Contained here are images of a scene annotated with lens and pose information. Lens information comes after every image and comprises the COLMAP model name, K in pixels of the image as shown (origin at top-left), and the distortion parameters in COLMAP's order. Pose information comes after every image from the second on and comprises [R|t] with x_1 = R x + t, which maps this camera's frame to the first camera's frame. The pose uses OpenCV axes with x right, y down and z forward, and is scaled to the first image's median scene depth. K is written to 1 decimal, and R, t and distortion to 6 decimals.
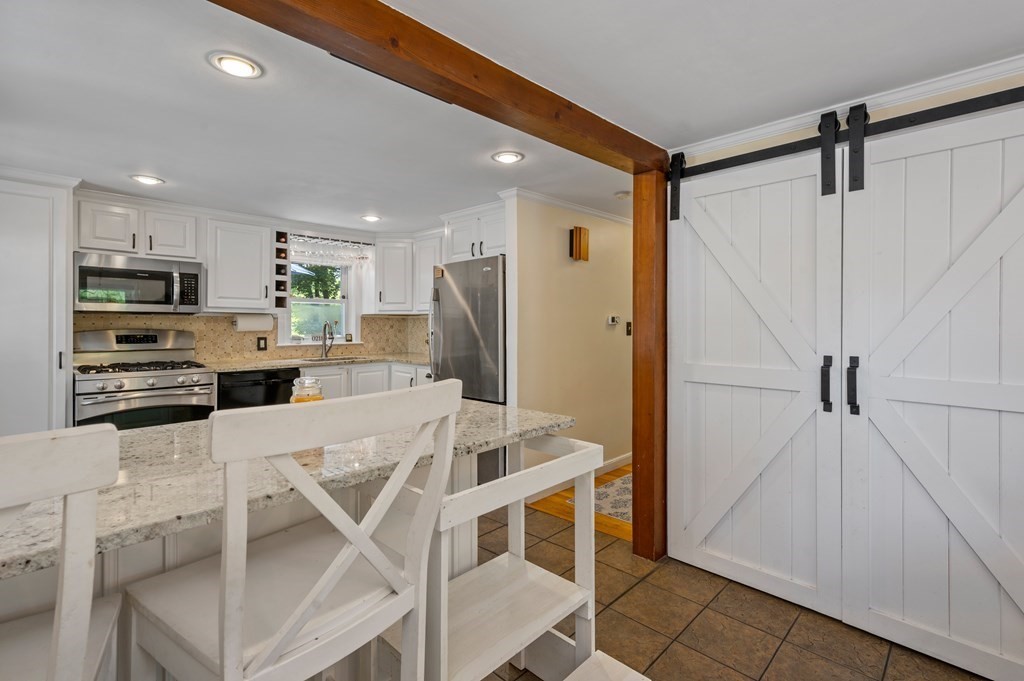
lens RADIAL K [[479.1, 0, 517.7], [0, 479.1, 323.6], [0, 0, 1]] dist [0.003190, -0.000152]
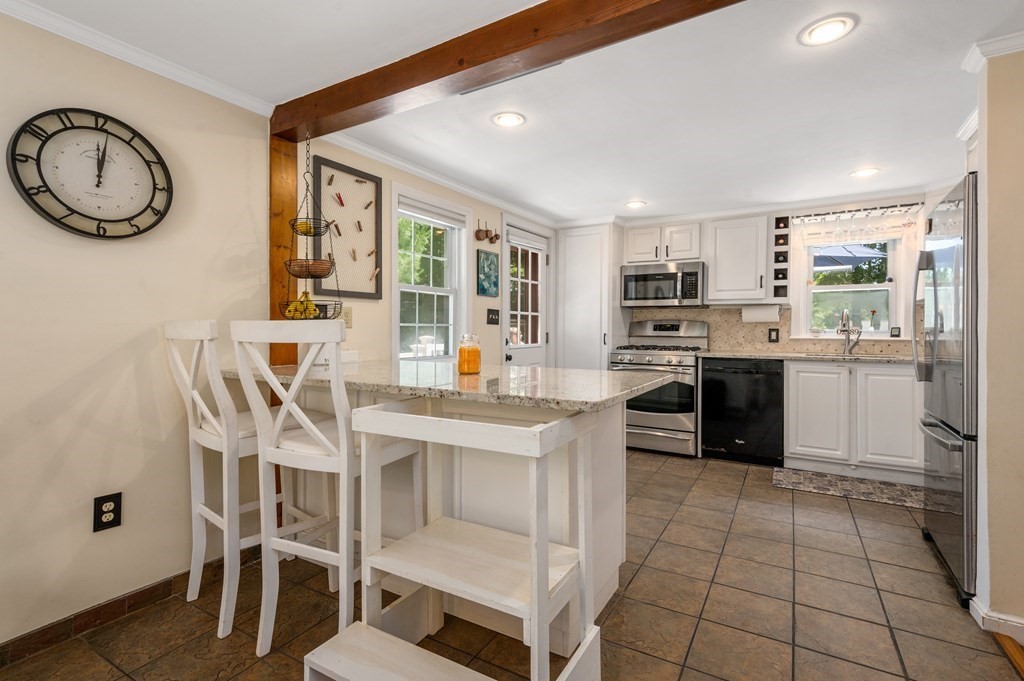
lens RADIAL K [[479.1, 0, 509.5], [0, 479.1, 323.8], [0, 0, 1]] dist [0.003190, -0.000152]
pose [[0.215980, -0.009591, -0.976351, 0.340166], [-0.004884, 0.999929, -0.010903, 0.035153], [0.976386, 0.007123, 0.215918, 0.295325]]
